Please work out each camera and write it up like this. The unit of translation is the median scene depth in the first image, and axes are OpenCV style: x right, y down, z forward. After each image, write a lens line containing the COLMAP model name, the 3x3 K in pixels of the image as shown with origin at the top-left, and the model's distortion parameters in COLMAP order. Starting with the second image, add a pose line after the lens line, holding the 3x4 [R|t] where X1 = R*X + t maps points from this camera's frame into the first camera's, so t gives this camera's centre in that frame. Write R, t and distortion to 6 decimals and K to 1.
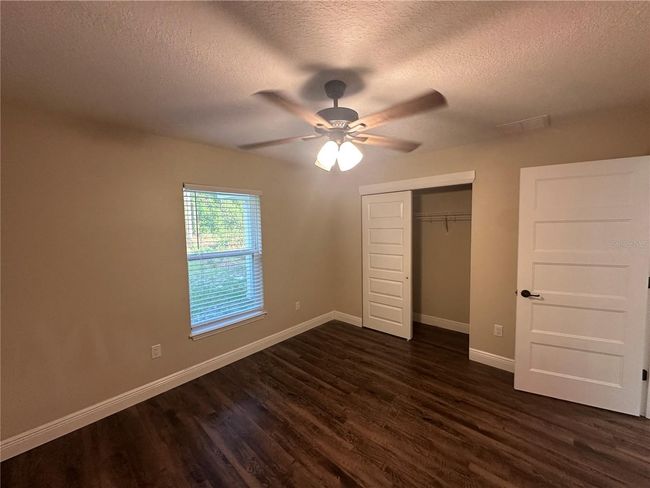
lens RADIAL K [[259.3, 0, 325.6], [0, 259.3, 243.1], [0, 0, 1]] dist [-0.003138, 0.000585]
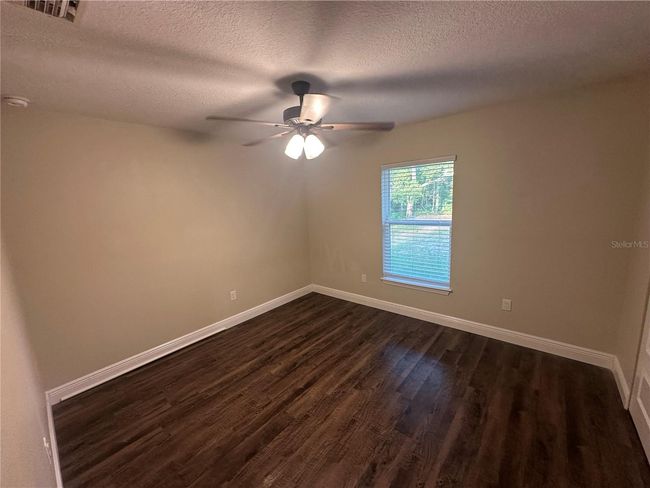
lens RADIAL K [[259.3, 0, 325.6], [0, 259.3, 243.1], [0, 0, 1]] dist [-0.003138, 0.000585]
pose [[0.036276, 0.185235, -0.982024, 0.948638], [-0.020230, 0.982606, 0.184598, -0.092229], [0.999137, 0.013170, 0.039392, 0.774305]]
